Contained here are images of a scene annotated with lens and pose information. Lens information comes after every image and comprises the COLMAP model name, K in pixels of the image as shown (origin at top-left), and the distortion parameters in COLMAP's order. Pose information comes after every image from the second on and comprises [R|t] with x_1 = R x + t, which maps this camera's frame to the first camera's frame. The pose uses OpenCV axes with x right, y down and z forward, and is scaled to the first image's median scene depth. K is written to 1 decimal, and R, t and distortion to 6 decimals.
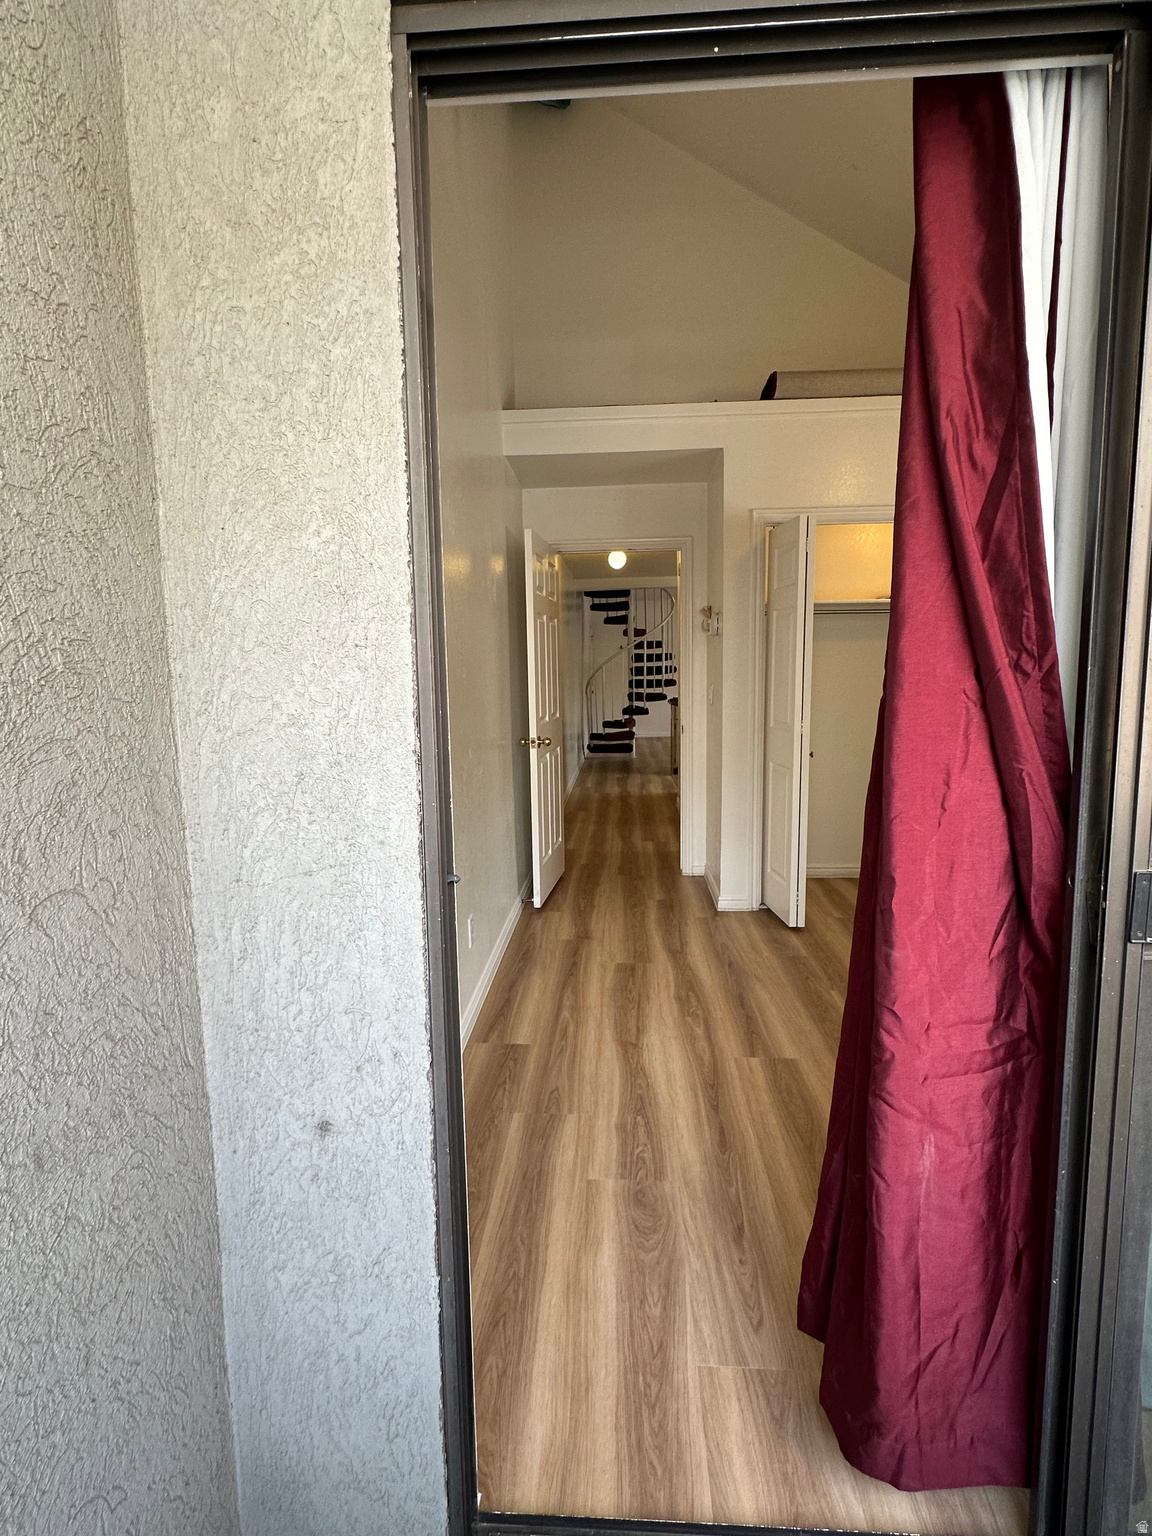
lens RADIAL K [[782.0, 0, 569.7], [0, 782.0, 764.9], [0, 0, 1]] dist [0.002302, 0.000279]
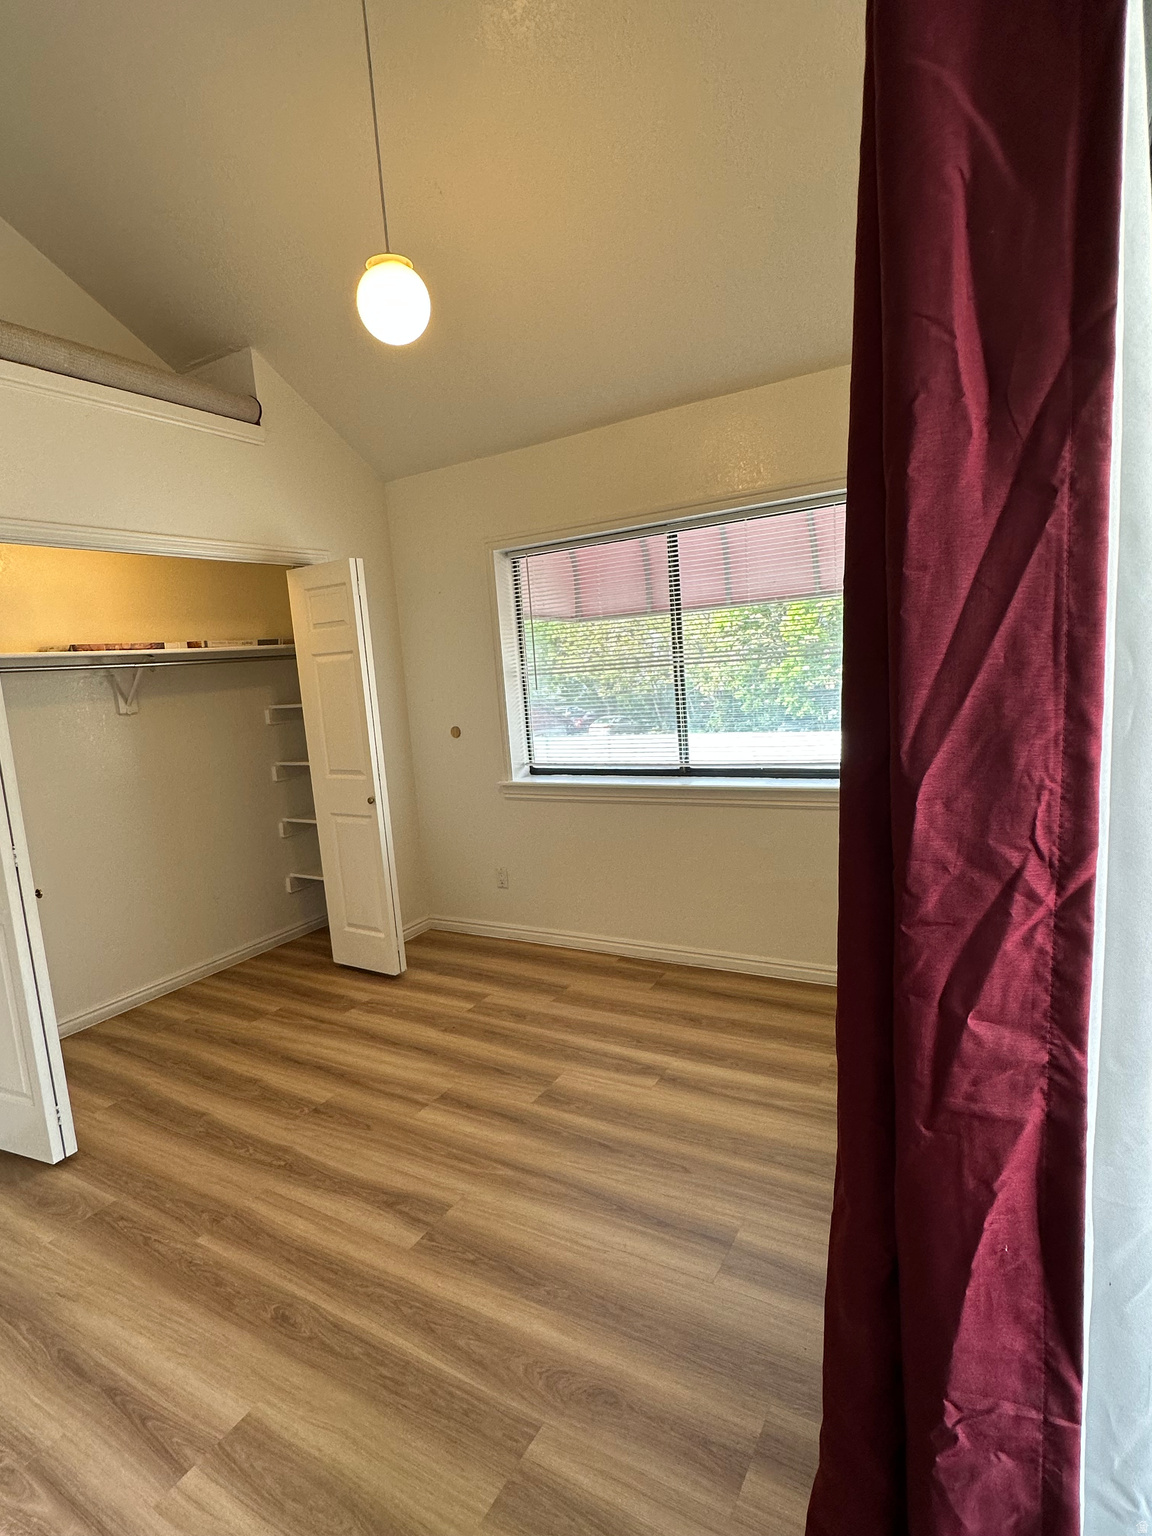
lens RADIAL K [[780.5, 0, 569.8], [0, 780.5, 767.2], [0, 0, 1]] dist [-0.001838, 0.000366]
pose [[0.453643, -0.136786, 0.880623, -0.040555], [0.175171, 0.982560, 0.062382, -0.071557], [-0.873798, 0.125960, 0.469692, 0.271060]]
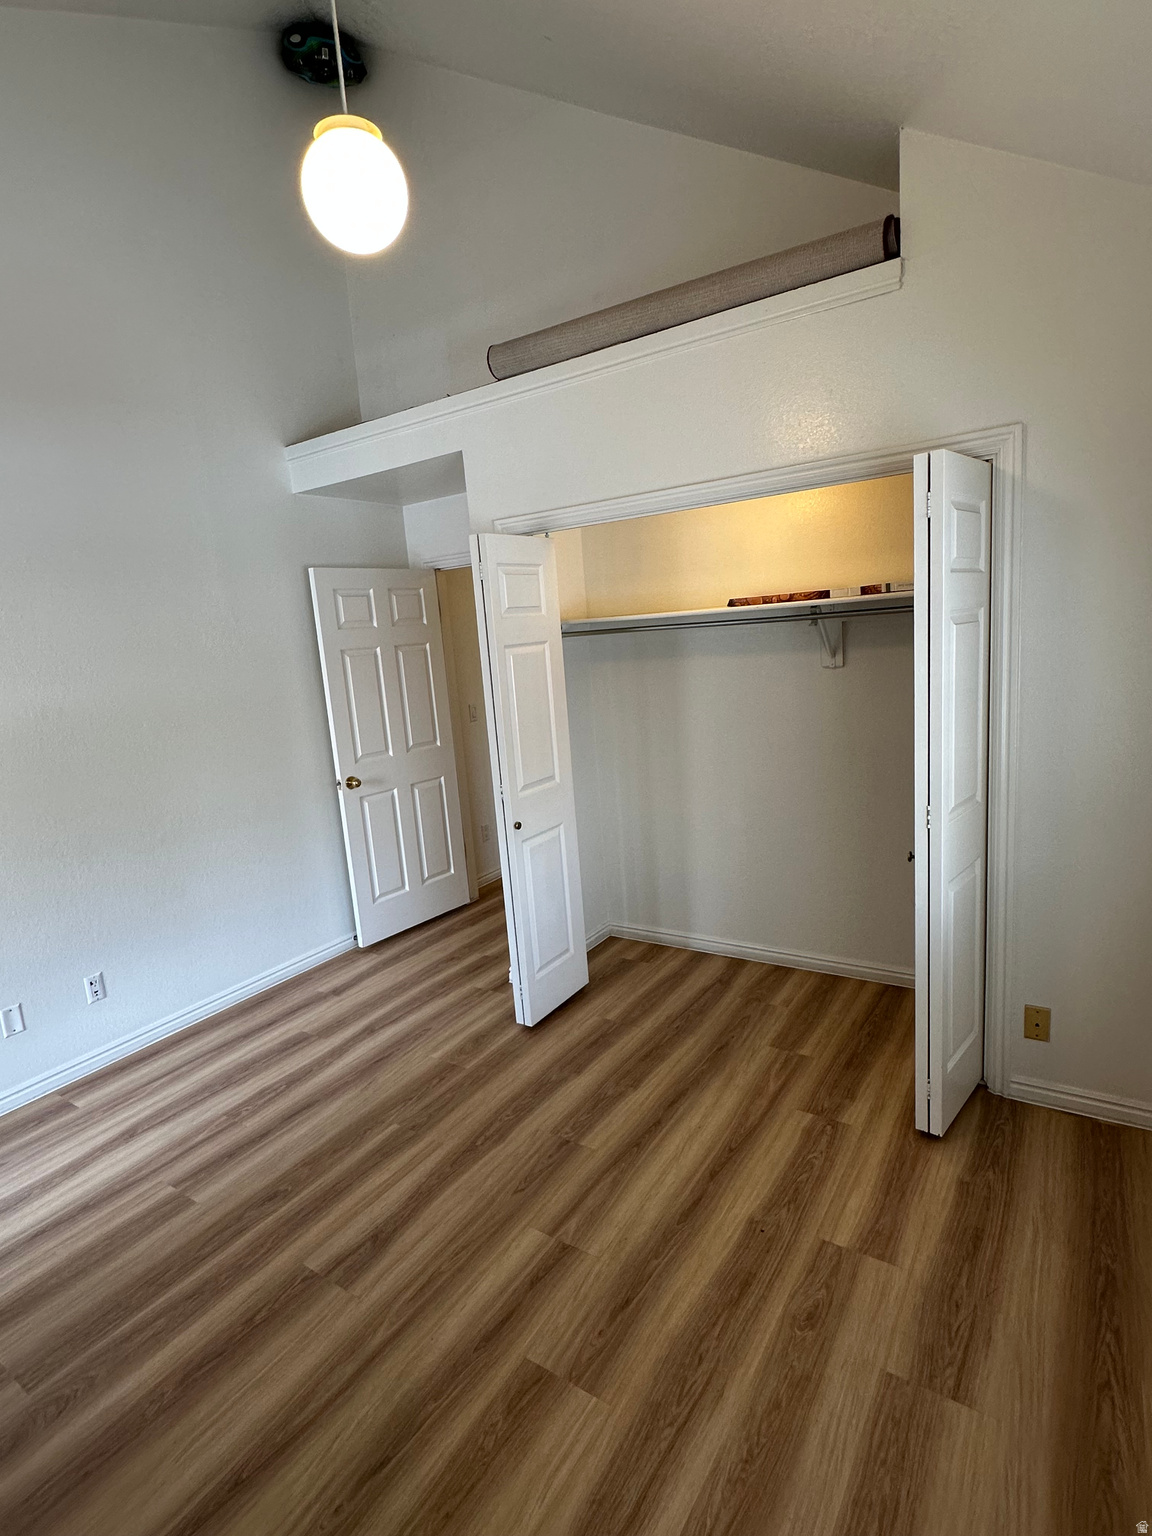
lens RADIAL K [[784.7, 0, 576.3], [0, 784.7, 765.3], [0, 0, 1]] dist [-0.001497, -0.000081]
pose [[0.864908, 0.037022, -0.500563, 0.695429], [0.000760, 0.997178, 0.075064, -0.124639], [0.501930, -0.065304, 0.862439, 0.295428]]
